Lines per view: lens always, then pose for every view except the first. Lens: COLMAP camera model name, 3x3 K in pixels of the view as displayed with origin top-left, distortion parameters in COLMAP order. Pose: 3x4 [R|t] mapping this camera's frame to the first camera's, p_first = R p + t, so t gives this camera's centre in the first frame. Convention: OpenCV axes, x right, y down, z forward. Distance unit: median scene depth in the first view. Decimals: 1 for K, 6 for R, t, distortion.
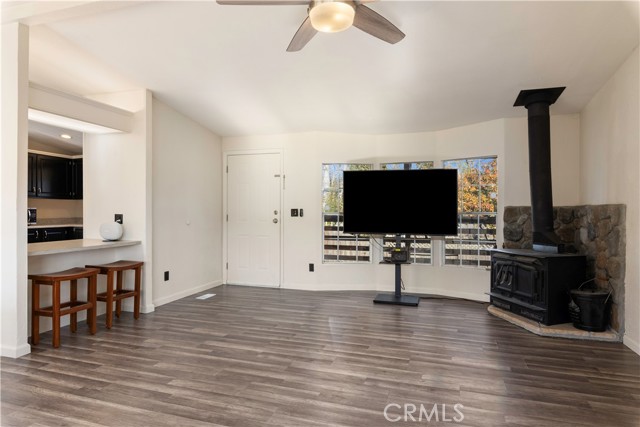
lens RADIAL K [[377.4, 0, 323.1], [0, 377.4, 212.9], [0, 0, 1]] dist [0.004827, -0.001308]
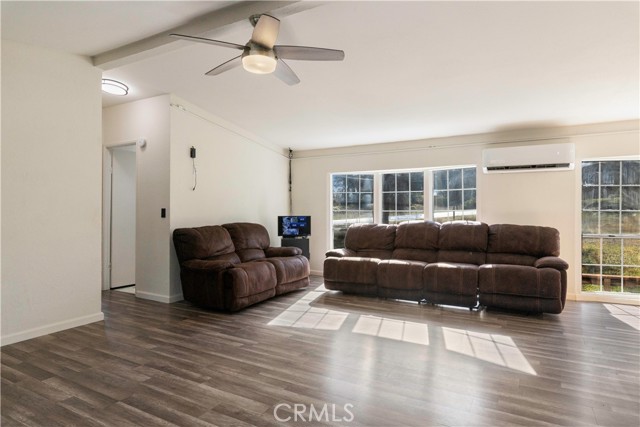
lens RADIAL K [[377.4, 0, 324.5], [0, 377.4, 210.0], [0, 0, 1]] dist [0.004827, -0.001308]
pose [[-0.981102, -0.000784, 0.193491, -0.233118], [0.003477, 0.999759, 0.021679, -0.016686], [-0.193461, 0.021942, -0.980863, 1.148307]]
